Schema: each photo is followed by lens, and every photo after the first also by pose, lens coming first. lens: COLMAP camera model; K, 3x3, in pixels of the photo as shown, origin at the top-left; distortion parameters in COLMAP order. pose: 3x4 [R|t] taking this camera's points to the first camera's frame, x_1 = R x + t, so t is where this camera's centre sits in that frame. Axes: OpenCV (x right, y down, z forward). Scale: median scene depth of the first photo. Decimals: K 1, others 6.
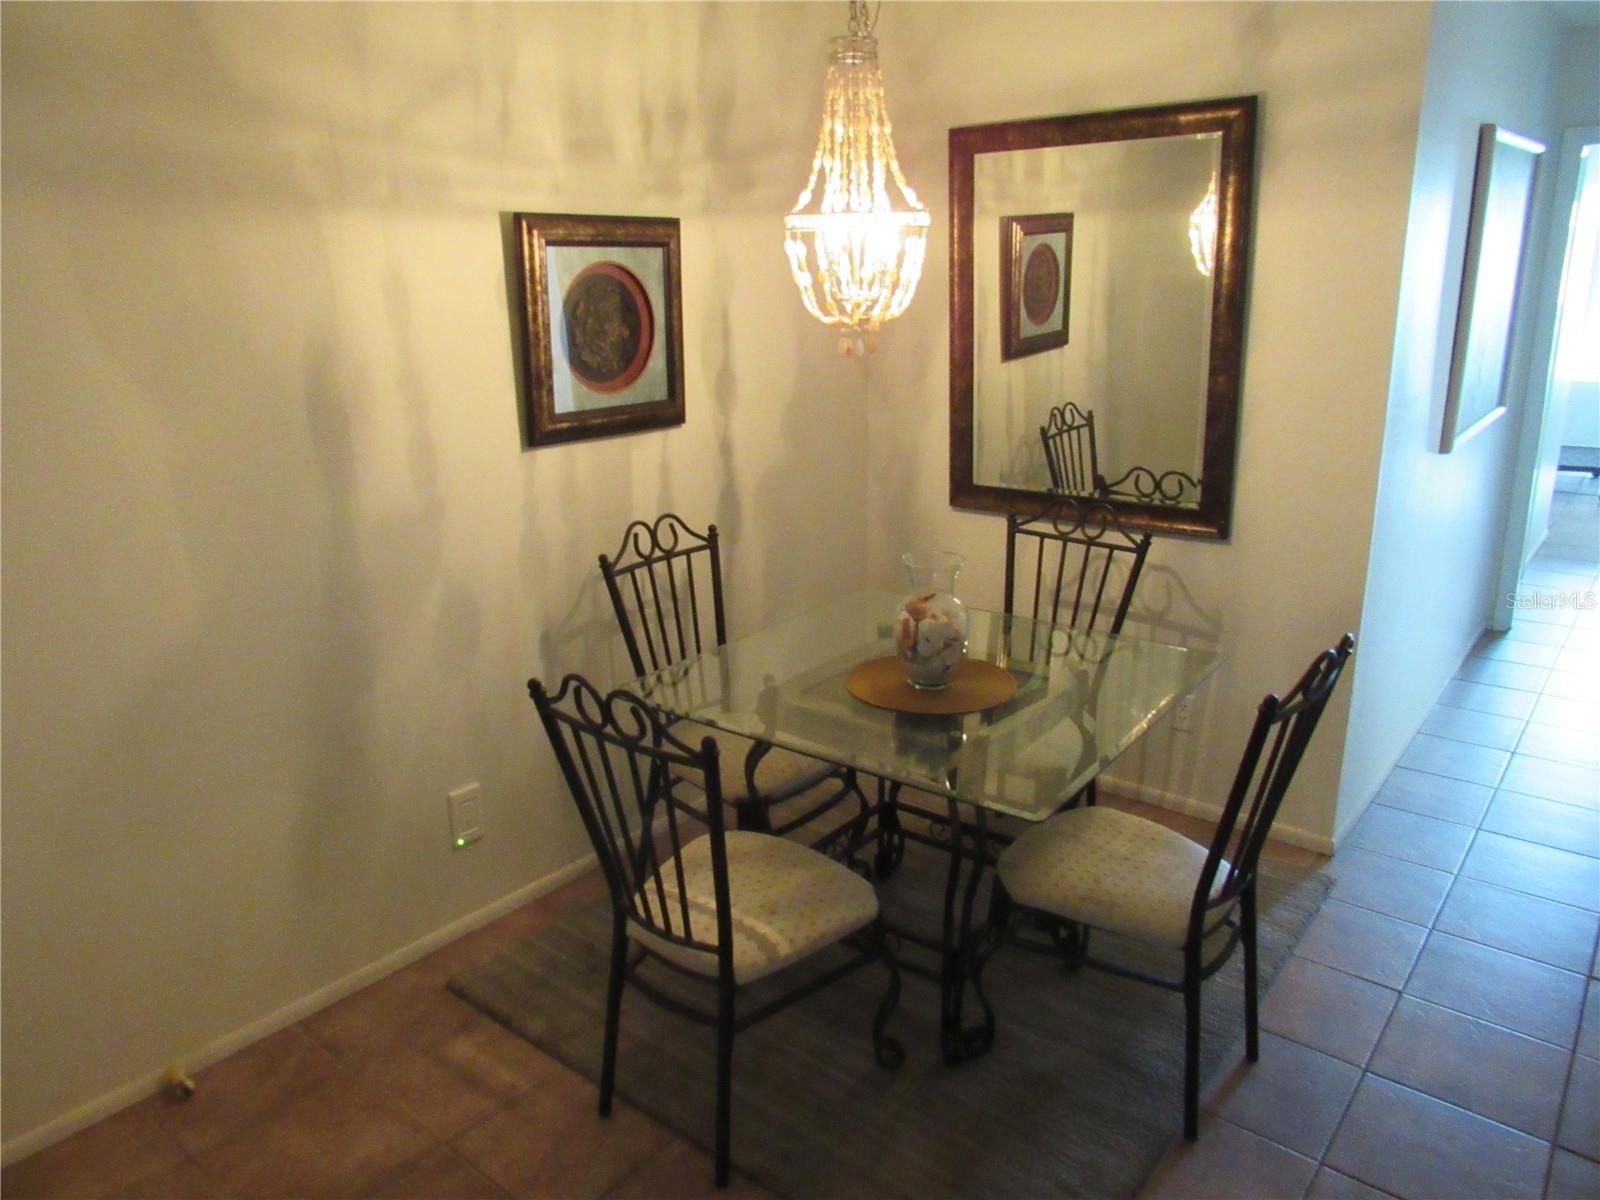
lens RADIAL K [[1135.2, 0, 801.9], [0, 1135.2, 600.1], [0, 0, 1]] dist [0.001756, 0.008058]
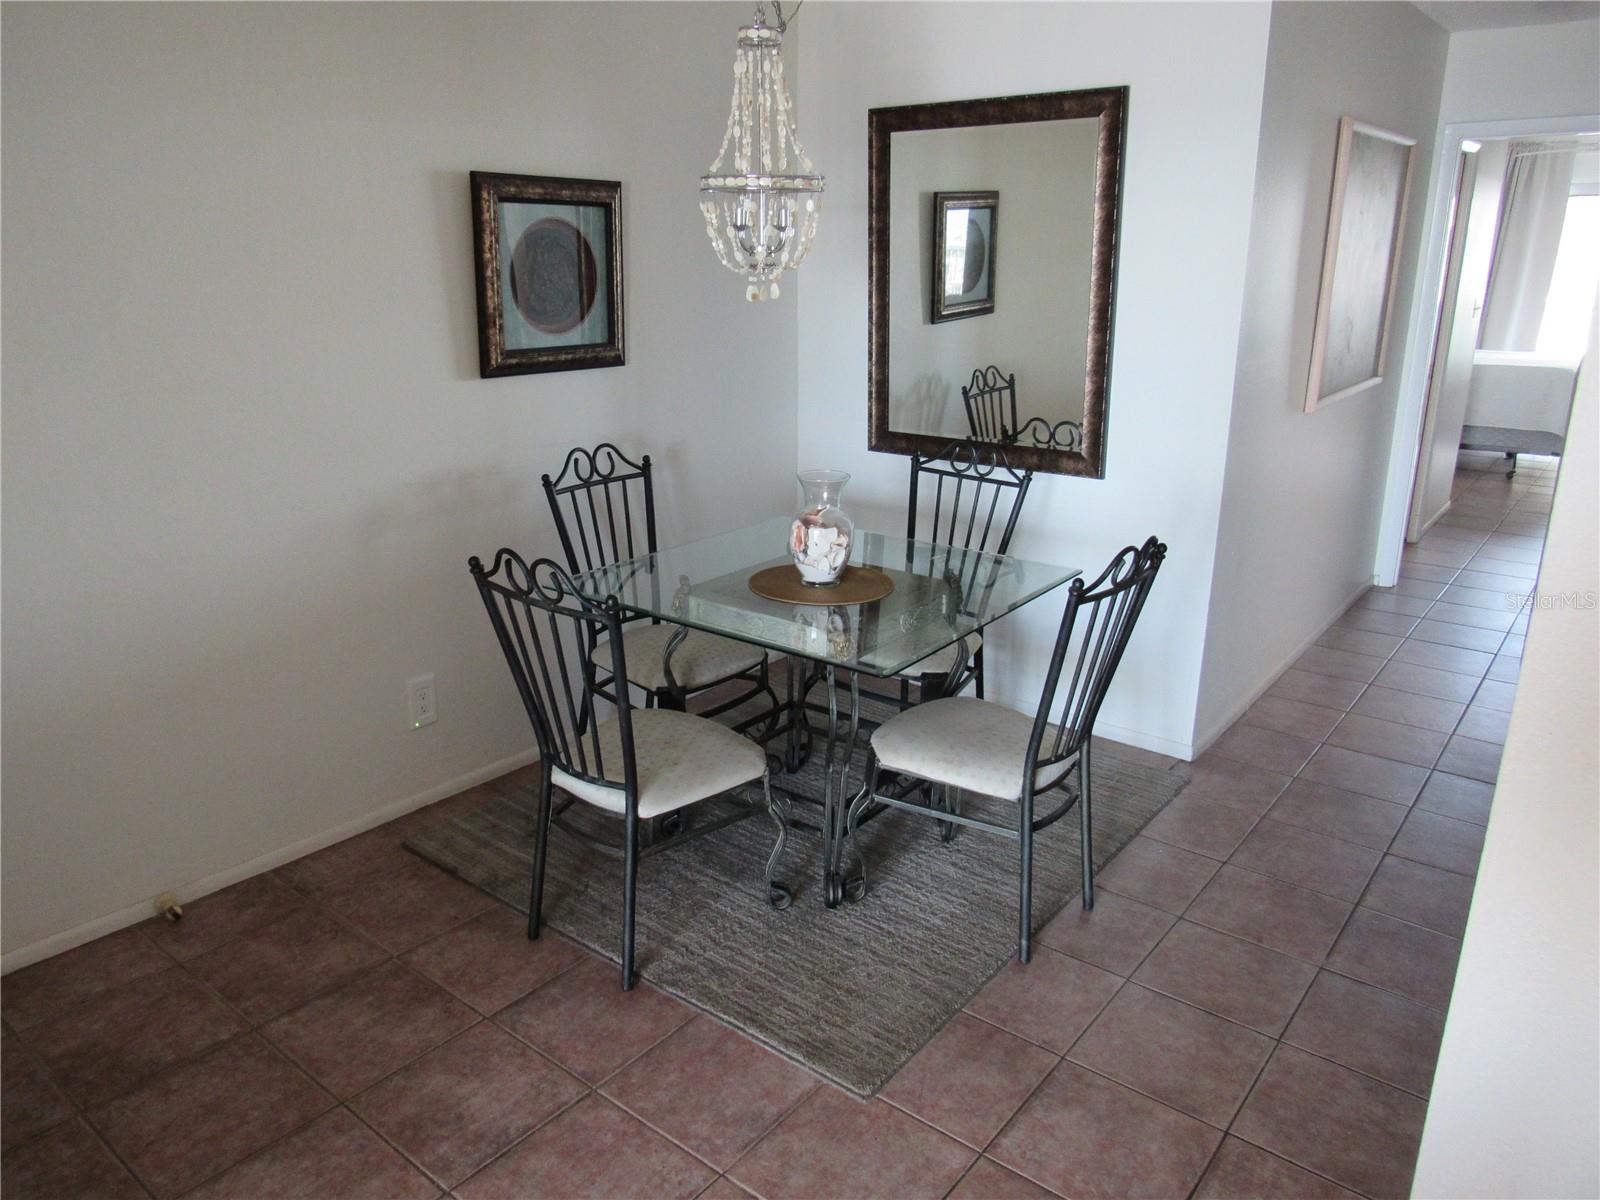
lens RADIAL K [[1135.2, 0, 798.5], [0, 1135.2, 598.1], [0, 0, 1]] dist [0.001756, 0.008058]
pose [[0.999721, 0.017899, 0.015424, 0.059831], [-0.018072, 0.999774, 0.011179, 0.062512], [-0.015221, -0.011454, 0.999819, -0.138276]]
